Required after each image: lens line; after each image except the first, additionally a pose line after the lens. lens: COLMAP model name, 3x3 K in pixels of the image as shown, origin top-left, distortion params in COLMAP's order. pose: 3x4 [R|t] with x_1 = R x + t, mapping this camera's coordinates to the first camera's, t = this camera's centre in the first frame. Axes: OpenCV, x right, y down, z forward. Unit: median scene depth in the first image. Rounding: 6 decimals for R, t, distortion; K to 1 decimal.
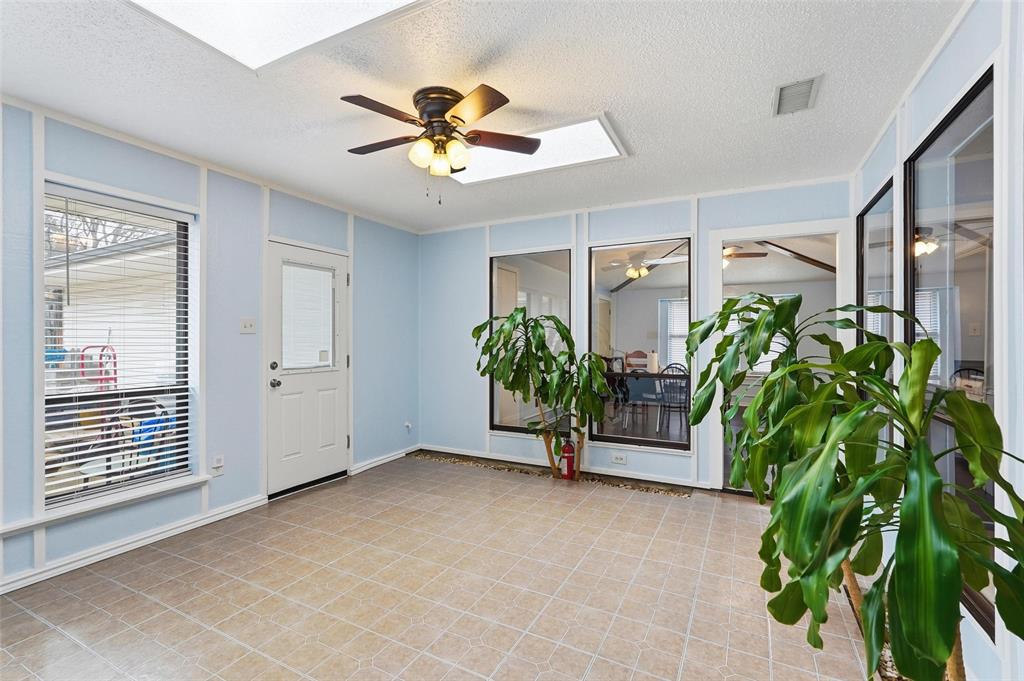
lens RADIAL K [[459.5, 0, 509.7], [0, 459.5, 340.5], [0, 0, 1]] dist [-0.014838, 0.000090]
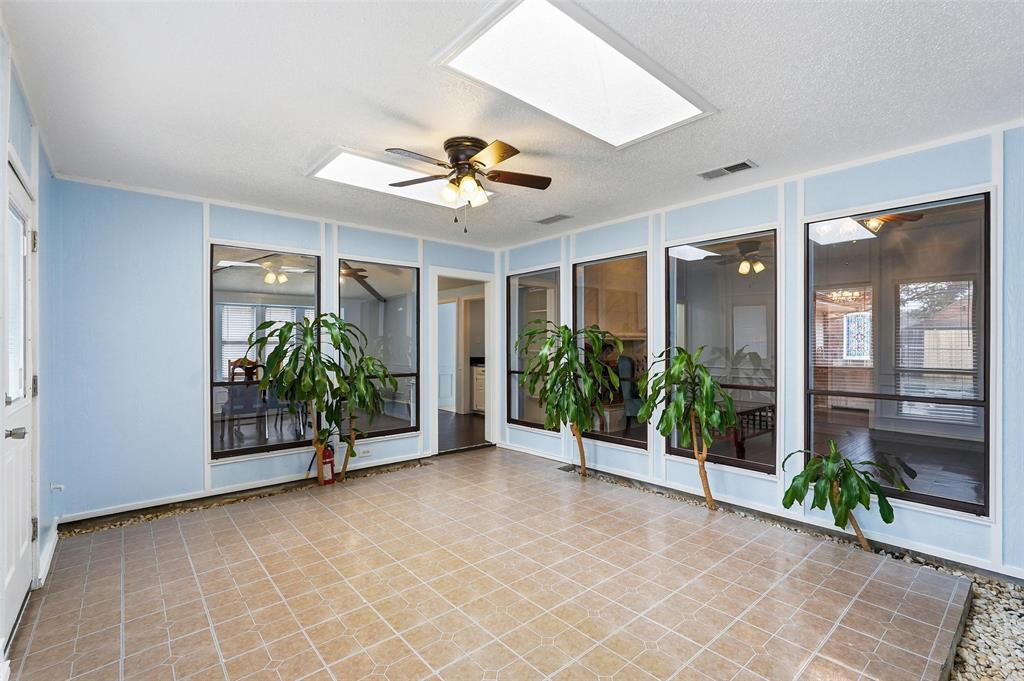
lens RADIAL K [[460.9, 0, 514.3], [0, 460.9, 343.2], [0, 0, 1]] dist [0.000014, 0.000069]
pose [[0.371548, 0.000779, 0.928413, -0.742014], [0.003050, 0.999993, -0.002060, -0.005904], [-0.928409, 0.003597, 0.371543, 0.266834]]
